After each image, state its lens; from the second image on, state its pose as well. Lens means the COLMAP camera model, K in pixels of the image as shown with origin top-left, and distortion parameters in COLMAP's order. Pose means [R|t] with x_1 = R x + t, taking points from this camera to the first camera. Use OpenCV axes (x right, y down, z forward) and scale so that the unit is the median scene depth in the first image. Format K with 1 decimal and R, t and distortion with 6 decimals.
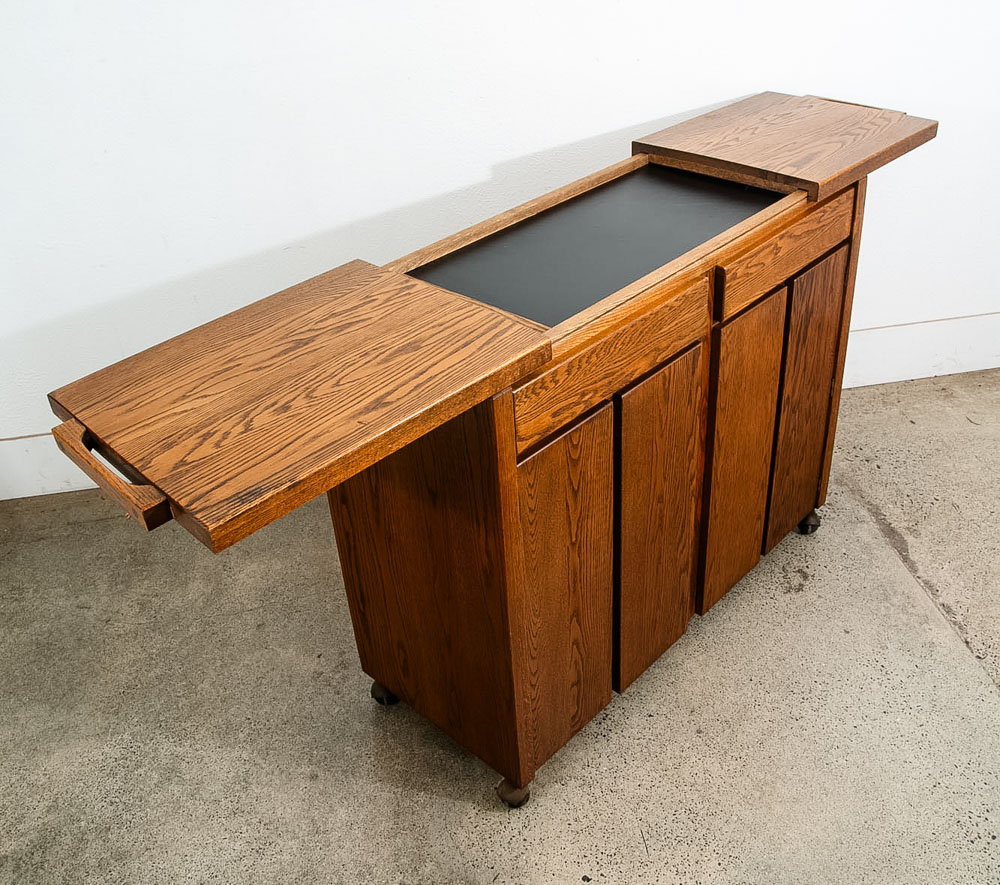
lens RADIAL K [[995.7, 0, 496.6], [0, 995.7, 405.0], [0, 0, 1]] dist [-0.089986, 0.000000]
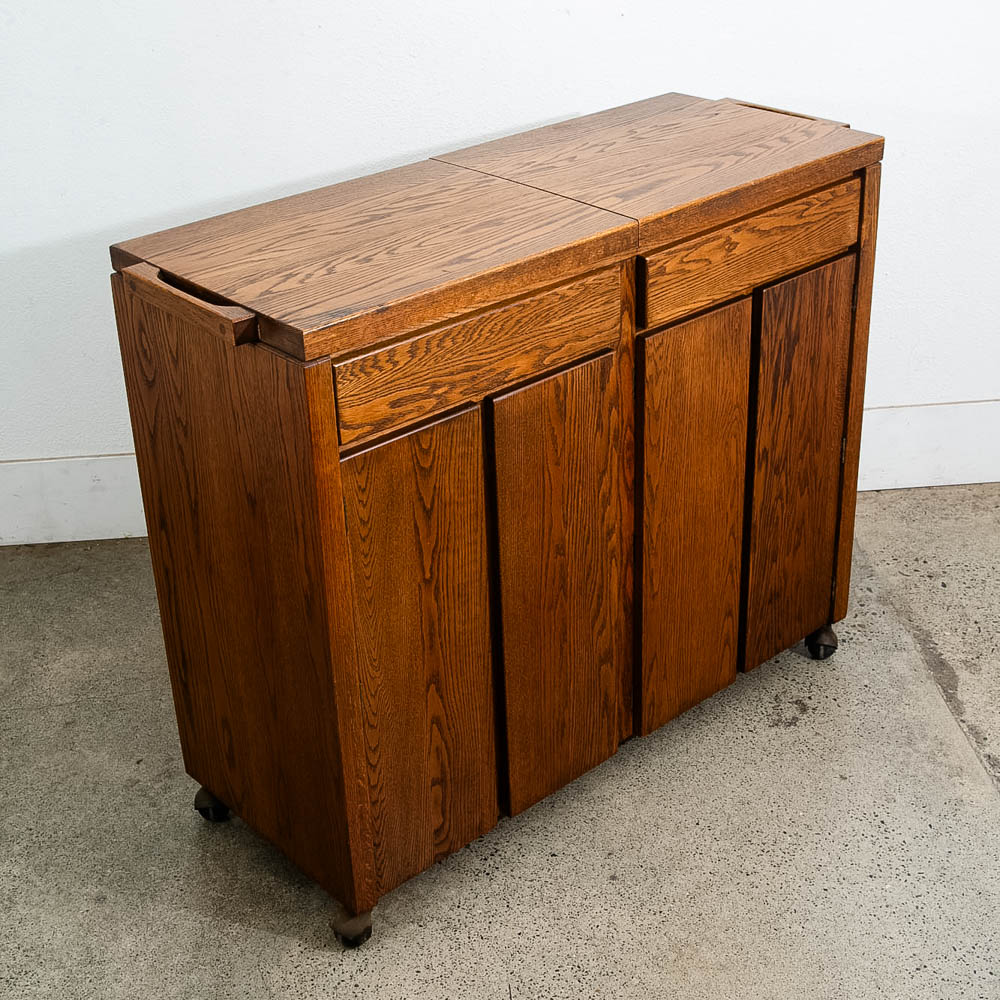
lens RADIAL K [[1554.9, 0, 489.2], [0, 1554.9, 471.6], [0, 0, 1]] dist [0.059161, 0.000000]
pose [[0.996352, 0.059075, -0.061586, 0.178105], [-0.063739, 0.995011, -0.076748, 0.129103], [0.056744, 0.080394, 0.995147, -0.233293]]
